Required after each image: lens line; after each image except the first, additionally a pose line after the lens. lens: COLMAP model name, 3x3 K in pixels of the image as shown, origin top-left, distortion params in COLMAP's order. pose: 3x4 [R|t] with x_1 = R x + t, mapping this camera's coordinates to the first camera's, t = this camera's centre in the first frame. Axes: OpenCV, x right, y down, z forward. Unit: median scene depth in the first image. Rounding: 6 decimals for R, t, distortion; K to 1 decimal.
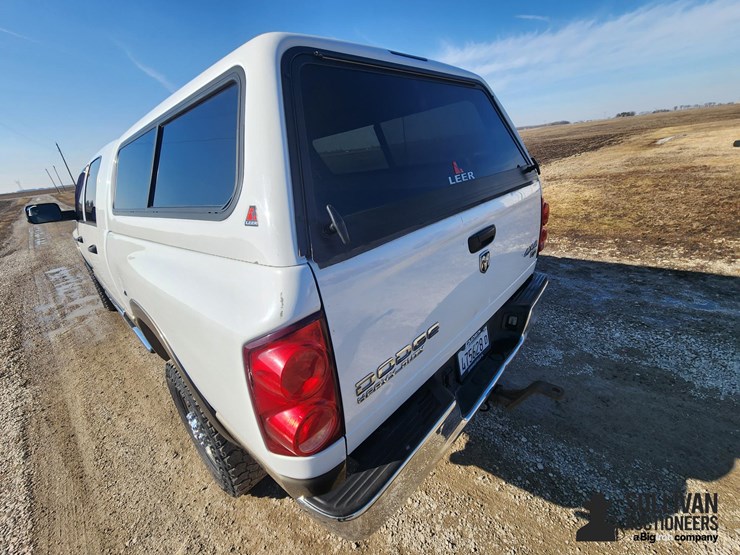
lens RADIAL K [[309.5, 0, 368.0], [0, 309.5, 273.8], [0, 0, 1]] dist [0.000236, 0.001007]
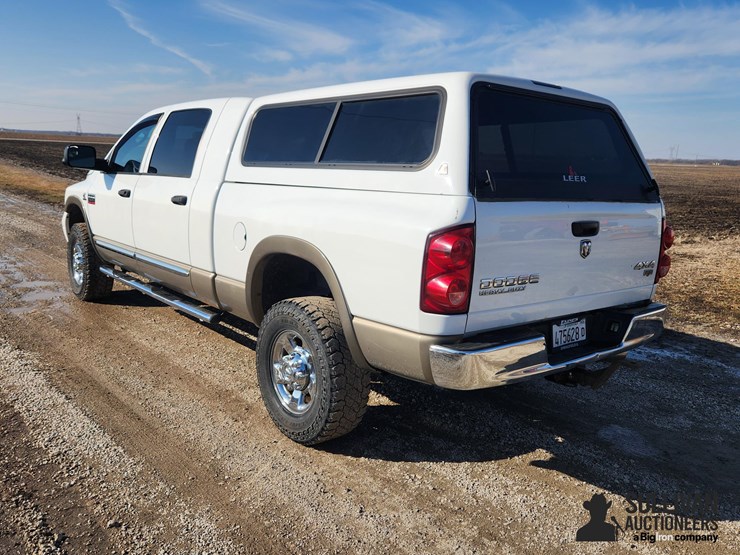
lens RADIAL K [[625.4, 0, 372.0], [0, 625.4, 266.3], [0, 0, 1]] dist [0.095716, -0.090287]
pose [[0.979386, 0.179115, -0.093390, -0.100738], [-0.193828, 0.963468, -0.184827, 0.330880], [0.056873, 0.199118, 0.978324, -0.739679]]
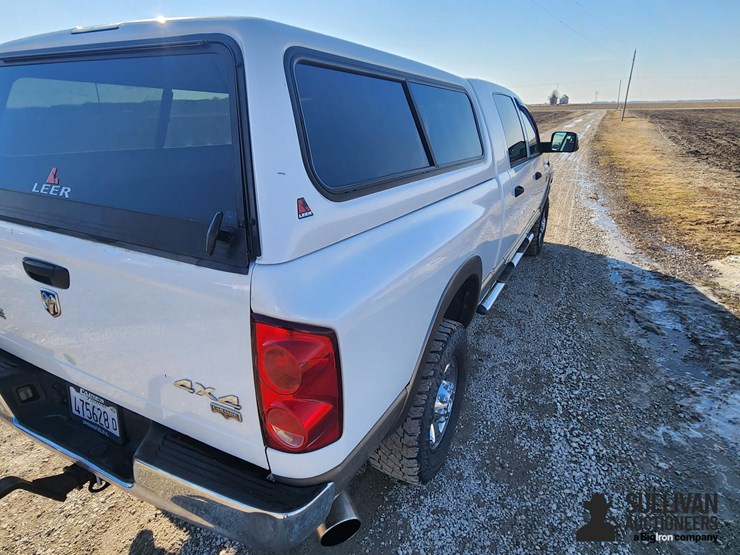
lens RADIAL K [[428.4, 0, 369.5], [0, 428.4, 271.4], [0, 0, 1]] dist [-0.000801, -0.000284]
pose [[0.272672, 0.441083, -0.855041, 0.750027], [-0.371375, 0.868093, 0.329385, -0.383278], [0.887542, 0.227727, 0.400512, 0.646989]]
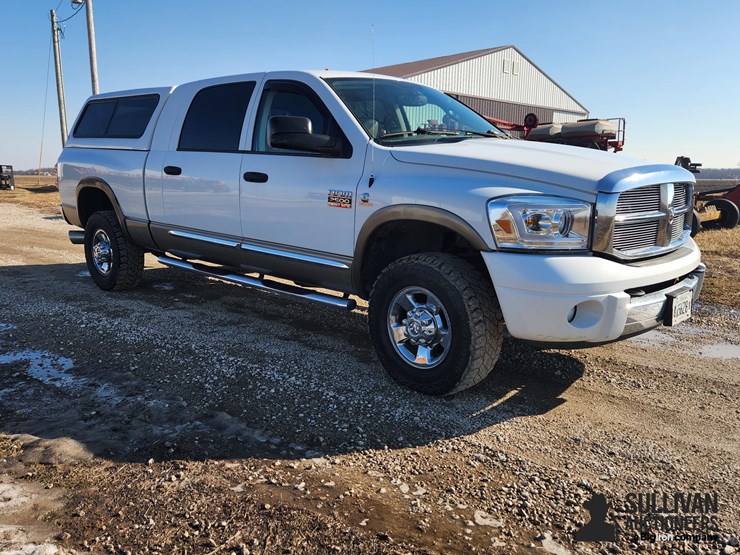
lens RADIAL K [[587.9, 0, 370.0], [0, 587.9, 277.5], [0, 0, 1]] dist [0.004485, 0.000857]
pose [[-0.993445, 0.113353, 0.014788, -0.924134], [0.103713, 0.839346, 0.533612, -1.001472], [0.048074, 0.531648, -0.845600, 3.310975]]
